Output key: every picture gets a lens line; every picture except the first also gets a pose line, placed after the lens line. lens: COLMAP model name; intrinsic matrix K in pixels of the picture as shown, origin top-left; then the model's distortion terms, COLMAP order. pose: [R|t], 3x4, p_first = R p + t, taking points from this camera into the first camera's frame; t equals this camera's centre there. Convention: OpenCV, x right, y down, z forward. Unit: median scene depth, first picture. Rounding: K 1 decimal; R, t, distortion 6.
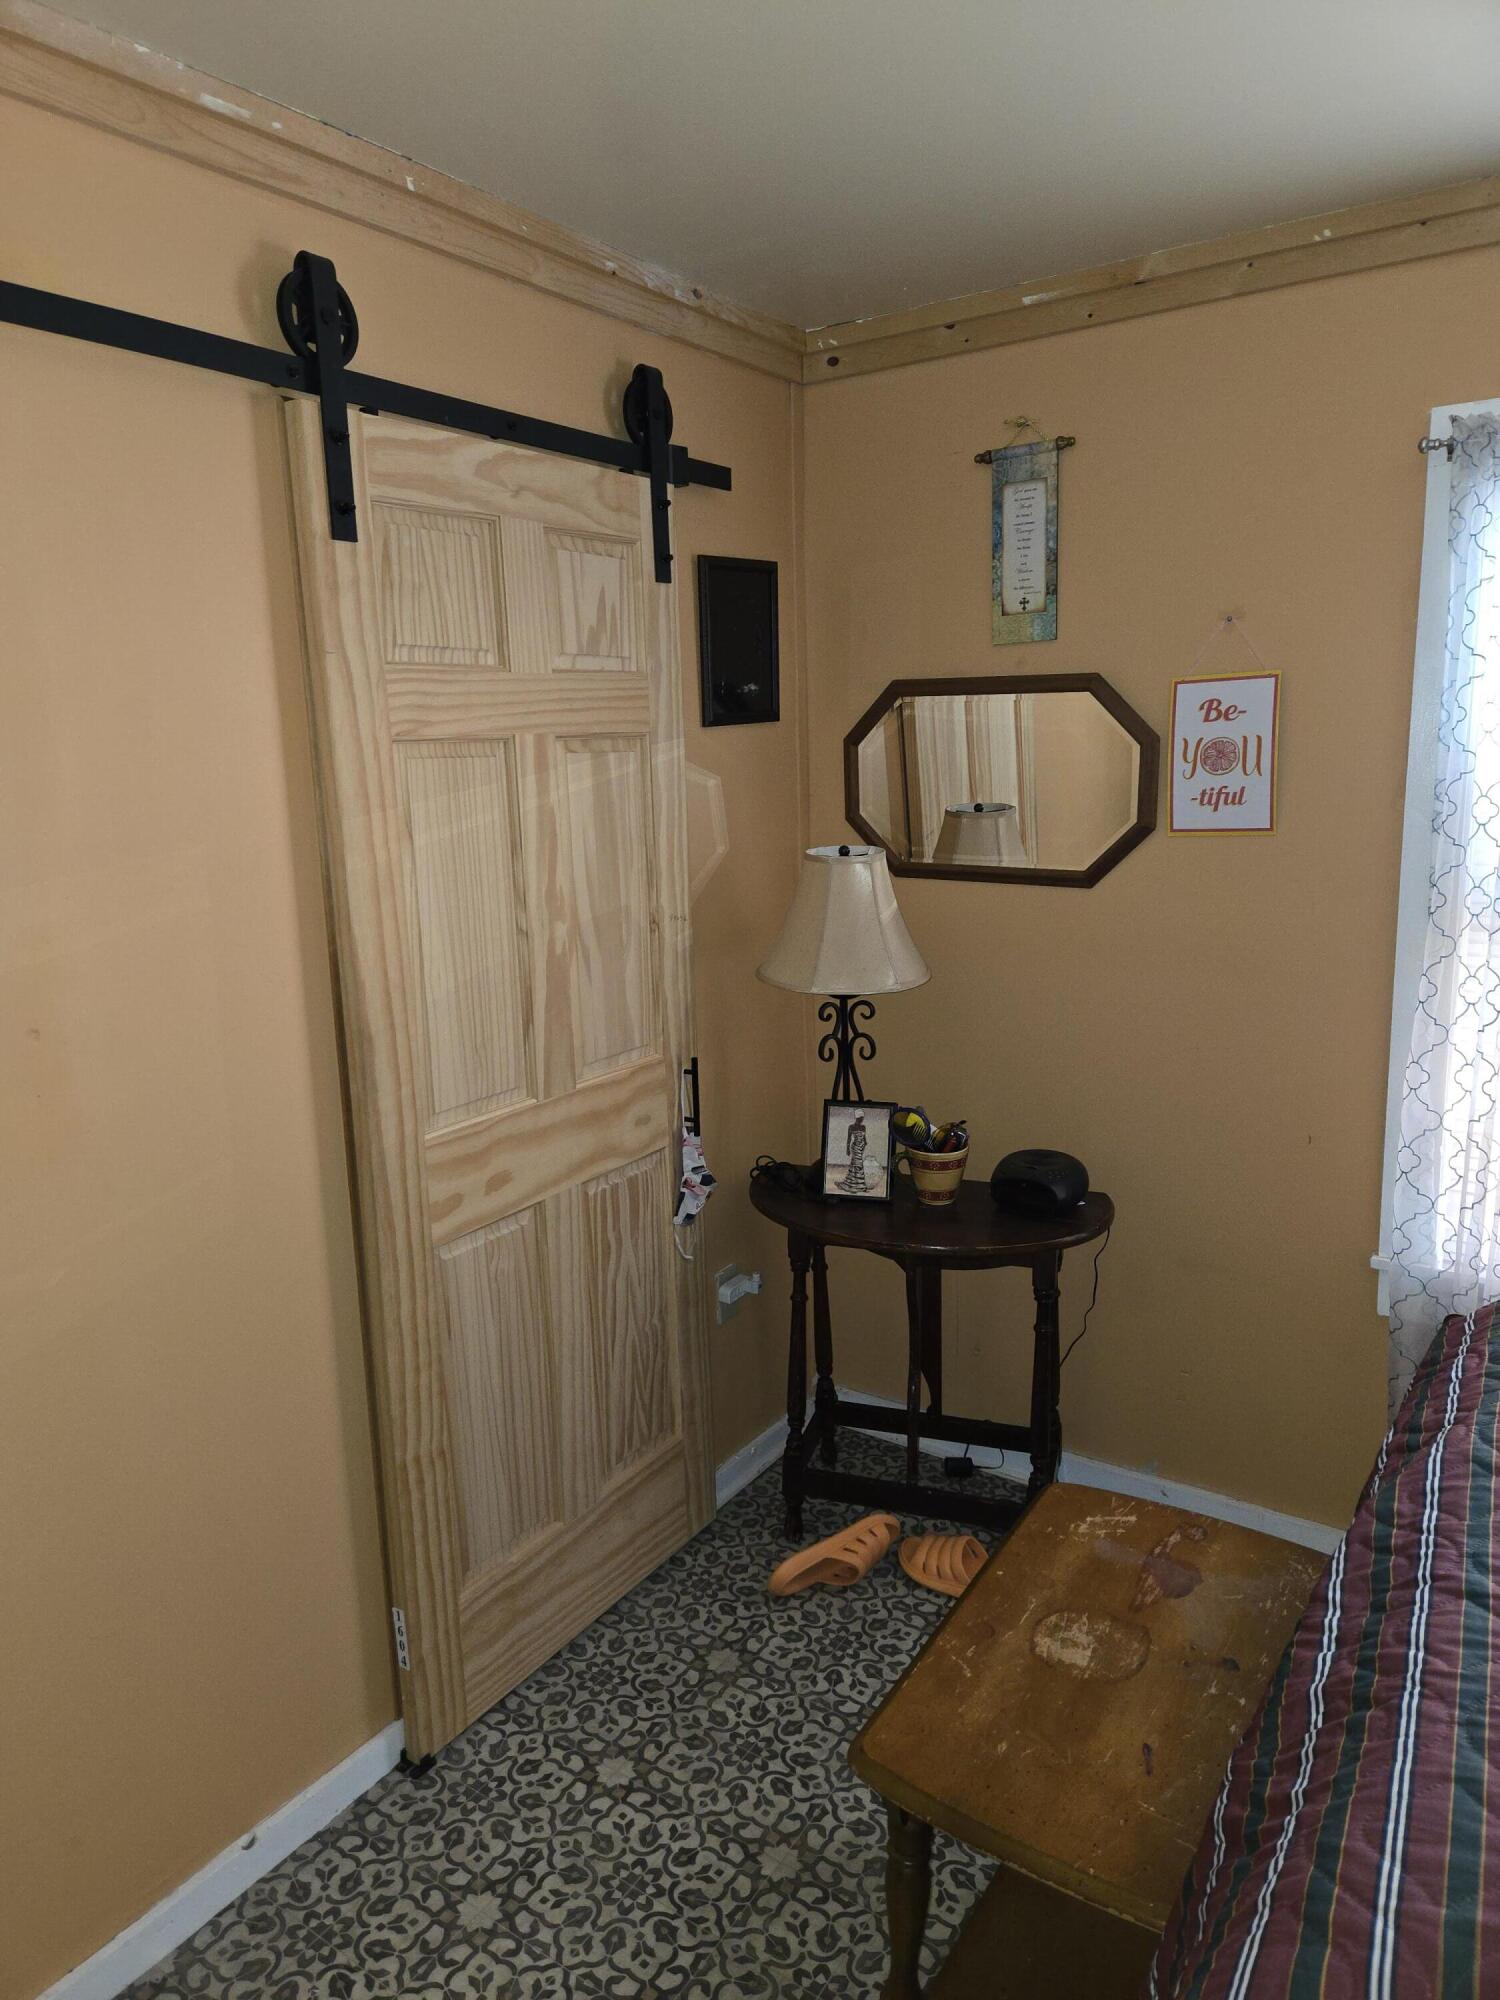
lens RADIAL K [[1353.8, 0, 720.3], [0, 1353.8, 1006.3], [0, 0, 1]] dist [0.072068, -0.055724]
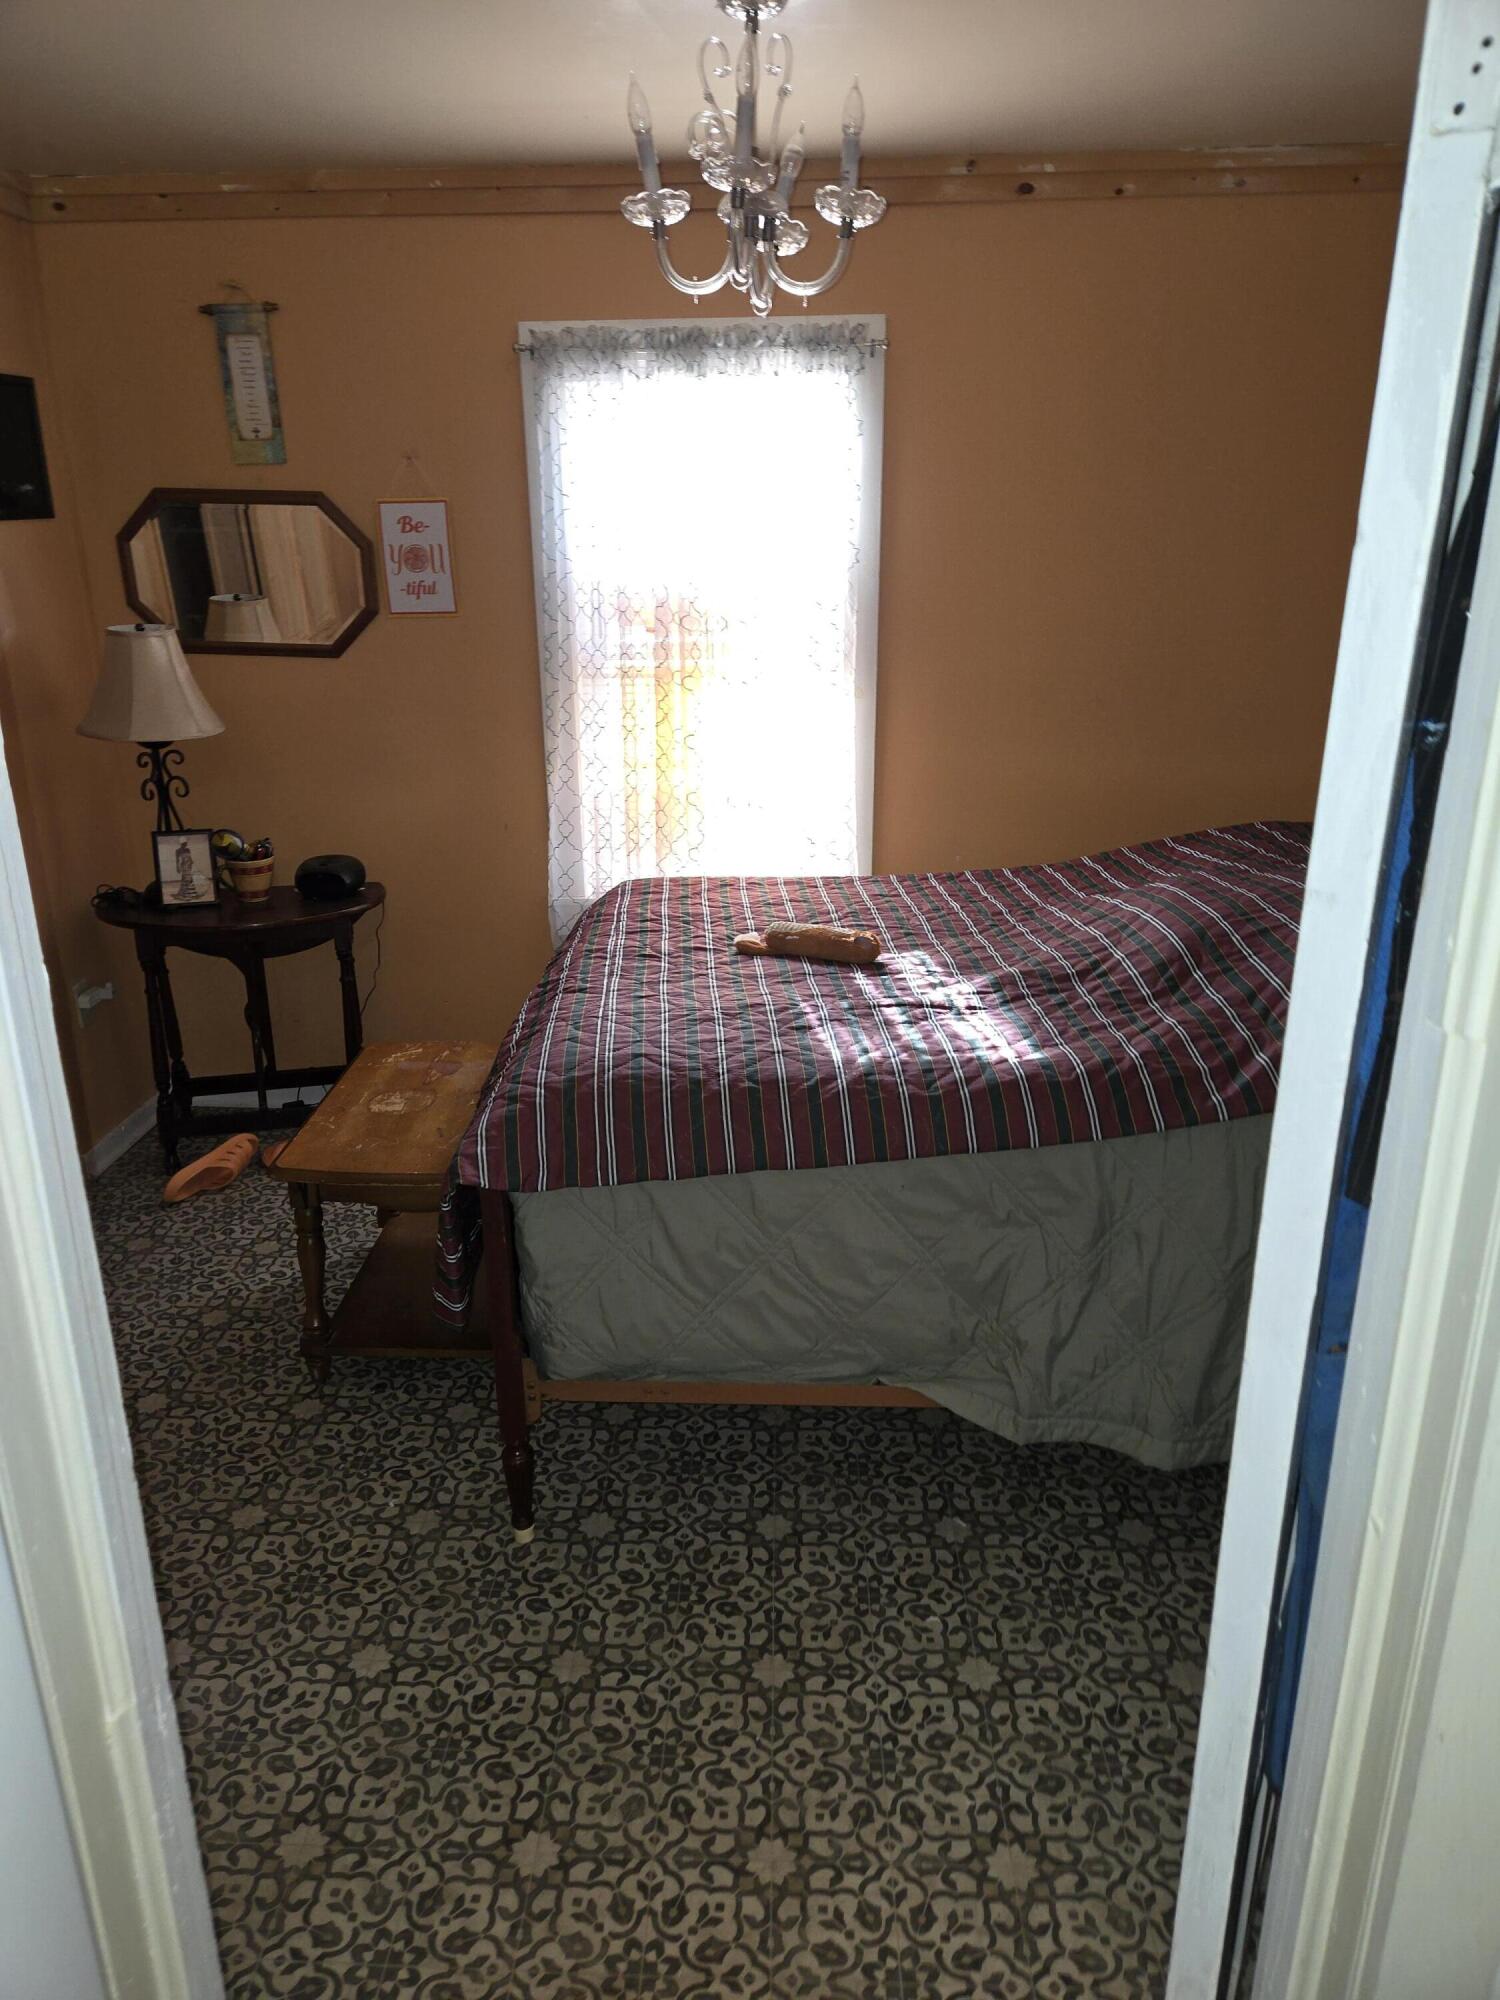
lens RADIAL K [[1393.9, 0, 749.9], [0, 1393.9, 1043.7], [0, 0, 1]] dist [0.085740, -0.097048]
pose [[0.848470, -0.152897, 0.506677, -0.152068], [0.082409, 0.983851, 0.158891, 0.102654], [-0.522789, -0.093059, 0.847368, -0.445496]]
